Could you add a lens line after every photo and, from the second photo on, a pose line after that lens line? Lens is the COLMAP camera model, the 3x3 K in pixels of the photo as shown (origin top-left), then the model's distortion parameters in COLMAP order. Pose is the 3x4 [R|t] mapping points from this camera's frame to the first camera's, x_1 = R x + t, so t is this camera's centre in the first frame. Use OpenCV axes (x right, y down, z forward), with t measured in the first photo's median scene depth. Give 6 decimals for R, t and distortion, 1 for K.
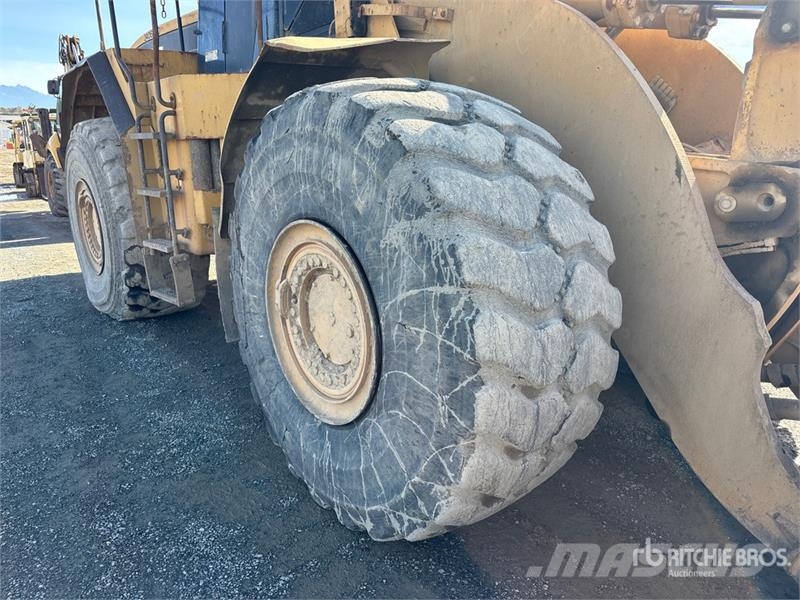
lens RADIAL K [[600.7, 0, 392.0], [0, 600.7, 303.3], [0, 0, 1]] dist [0.071421, -0.090757]
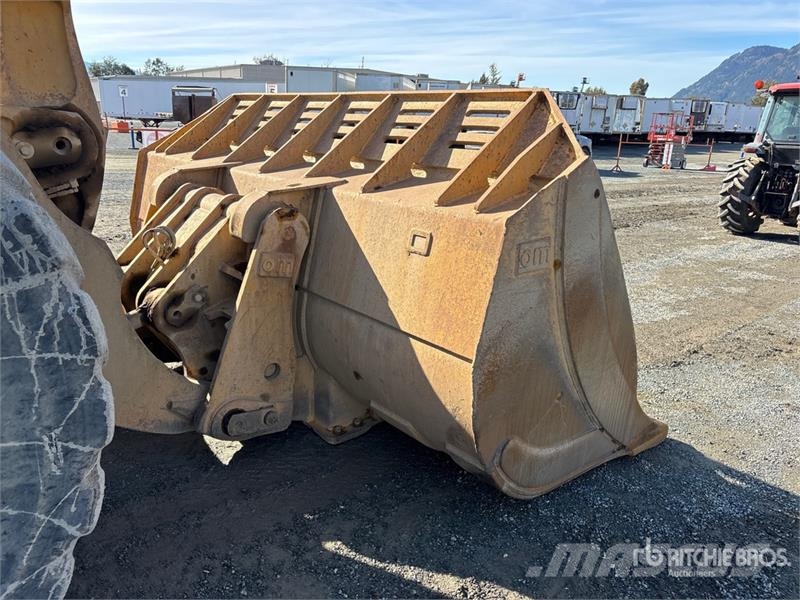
lens RADIAL K [[600.7, 0, 392.0], [0, 600.7, 303.3], [0, 0, 1]] dist [0.071421, -0.090757]
pose [[-0.019483, -0.291890, 0.956253, -0.468398], [0.234410, 0.928443, 0.288177, -0.082653], [-0.971943, 0.229770, 0.050333, 0.454362]]
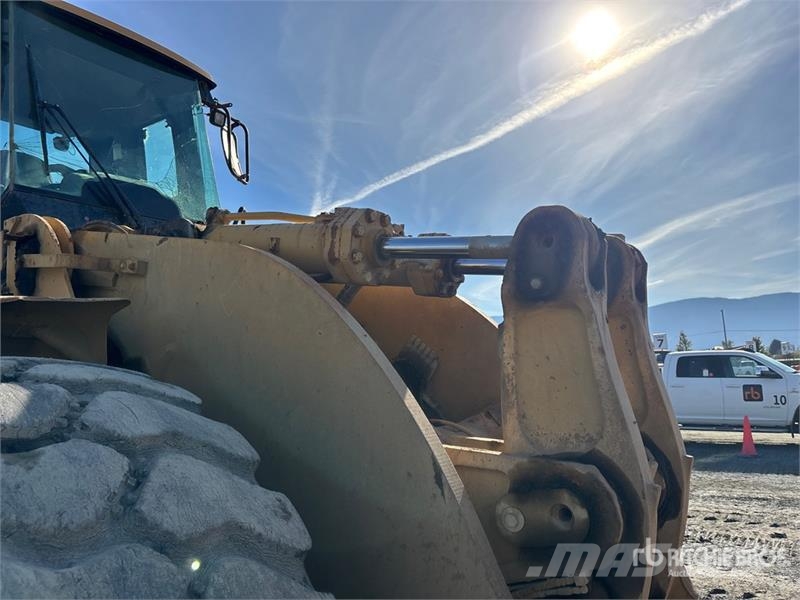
lens RADIAL K [[600.7, 0, 392.0], [0, 600.7, 303.3], [0, 0, 1]] dist [0.071421, -0.090757]
pose [[0.955466, -0.008193, 0.294987, 0.229113], [0.120712, 0.923010, -0.365352, -0.159587], [-0.269282, 0.384690, 0.882893, 0.352610]]
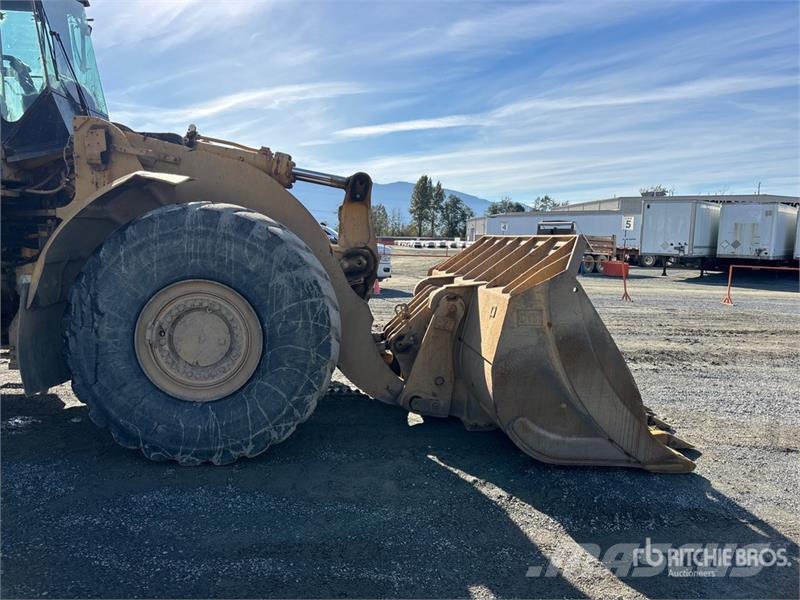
lens RADIAL K [[600.7, 0, 392.0], [0, 600.7, 303.3], [0, 0, 1]] dist [0.071421, -0.090757]
pose [[0.547277, -0.079086, 0.833207, -1.335436], [0.199412, 0.979177, -0.038039, 0.110568], [-0.812849, 0.186969, 0.551651, -0.412098]]
